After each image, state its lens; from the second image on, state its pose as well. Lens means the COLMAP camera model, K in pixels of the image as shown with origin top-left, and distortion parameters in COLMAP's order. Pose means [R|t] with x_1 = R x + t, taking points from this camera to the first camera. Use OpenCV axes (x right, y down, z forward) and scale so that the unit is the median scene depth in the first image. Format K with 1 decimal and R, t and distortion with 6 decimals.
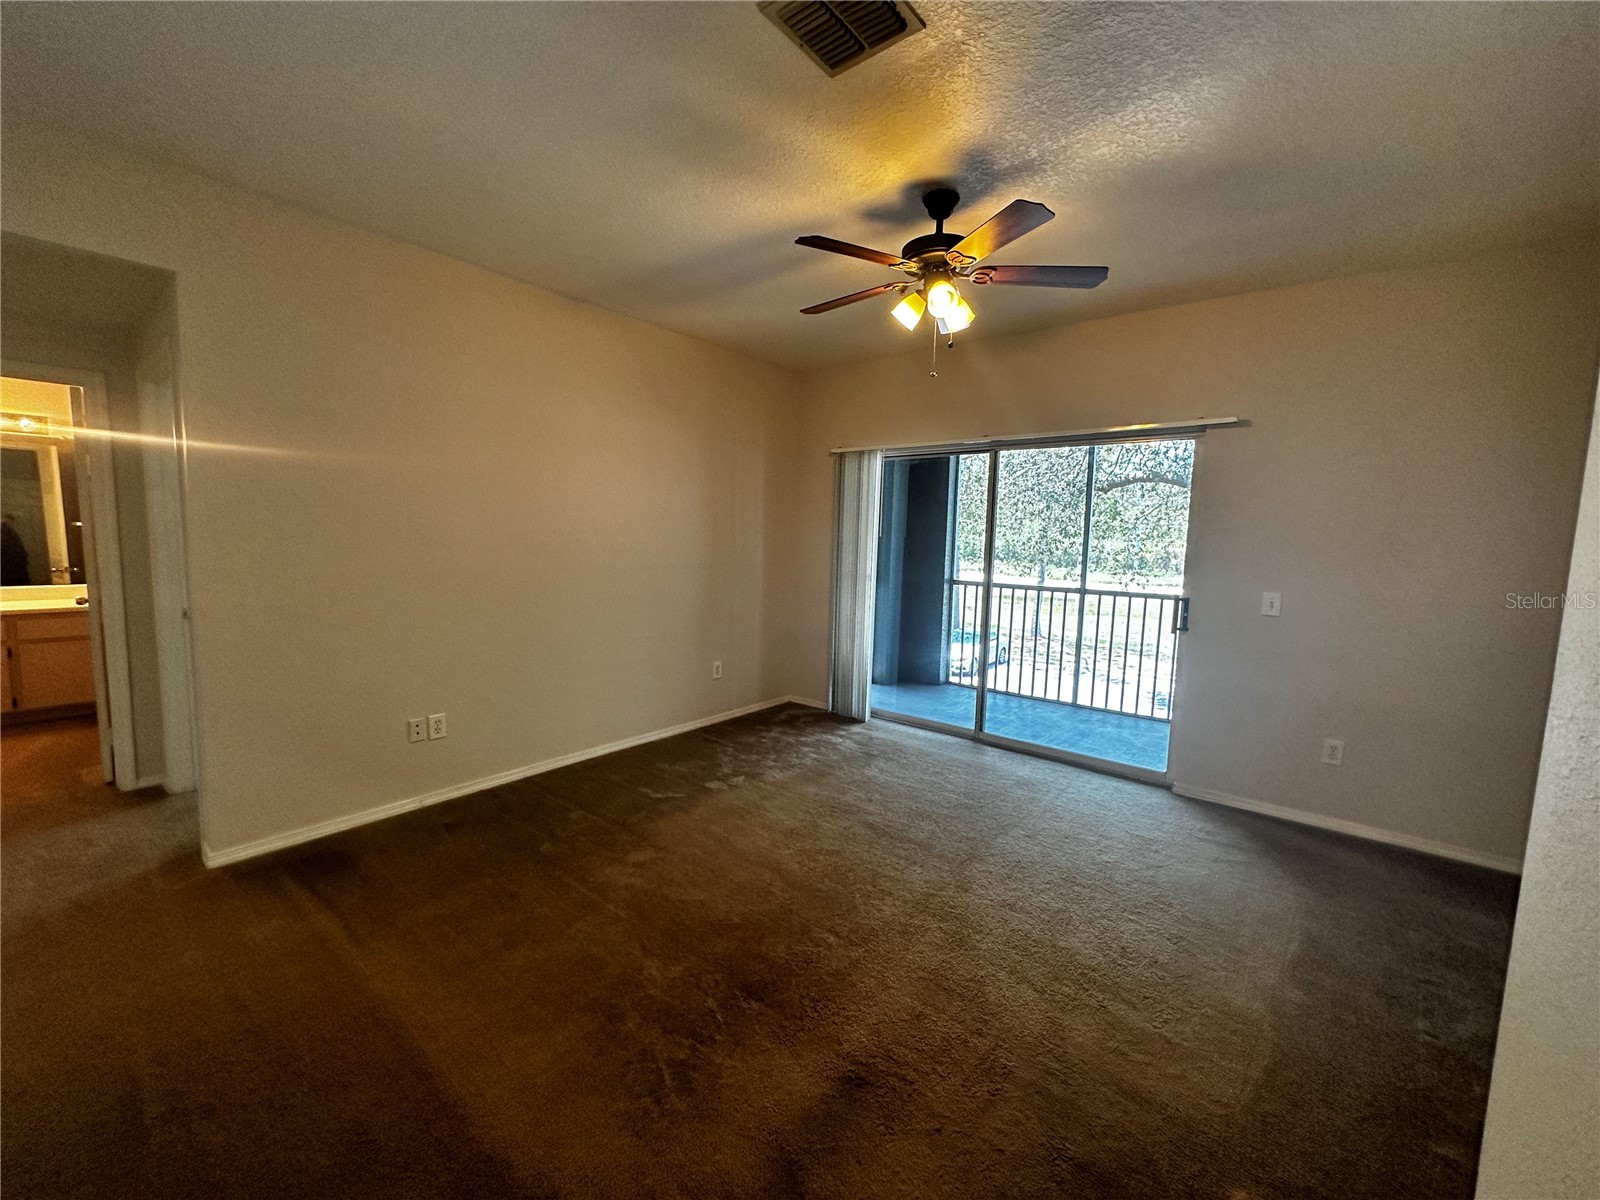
lens RADIAL K [[614.3, 0, 800.0], [0, 614.3, 600.0], [0, 0, 1]] dist [-0.000290, -0.000179]
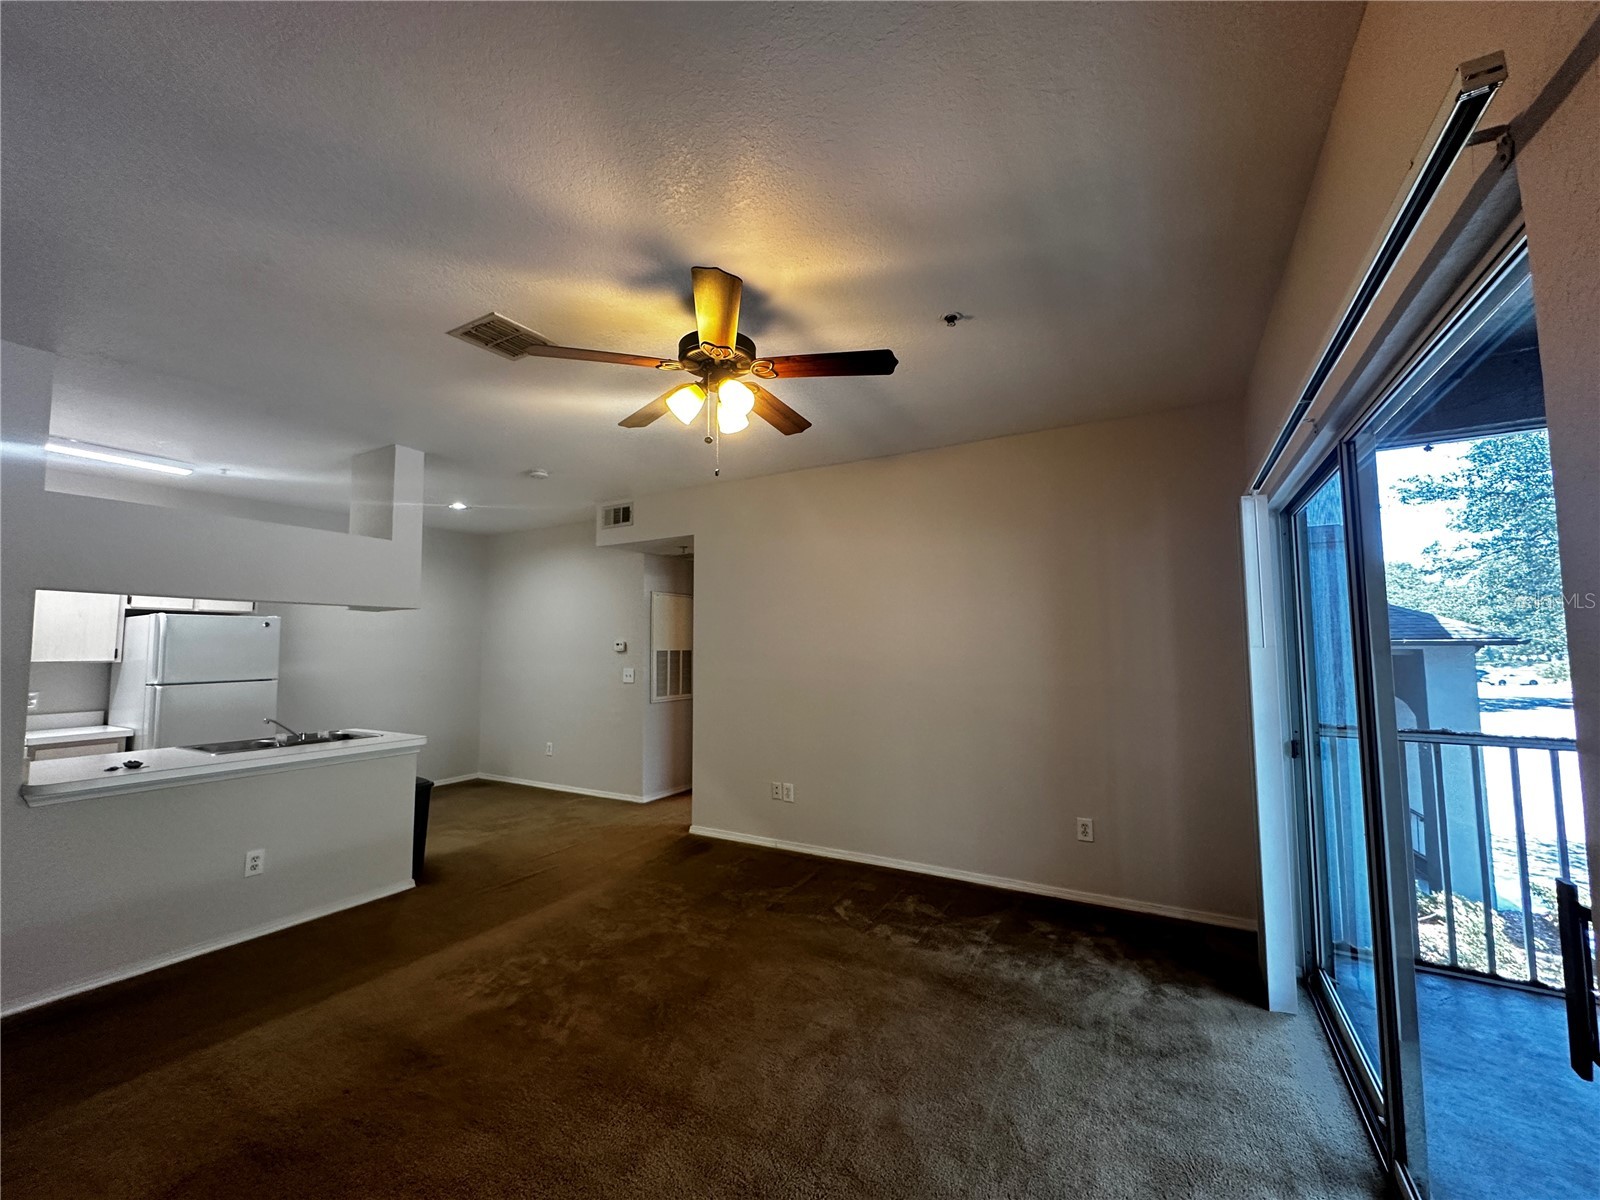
lens RADIAL K [[639.7, 0, 800.0], [0, 639.7, 600.0], [0, 0, 1]] dist [0.000564, -0.000168]
pose [[0.156063, -0.111854, -0.981393, 0.670945], [-0.085718, 0.988286, -0.126270, -0.031231], [0.984021, 0.103829, 0.144647, 0.600542]]
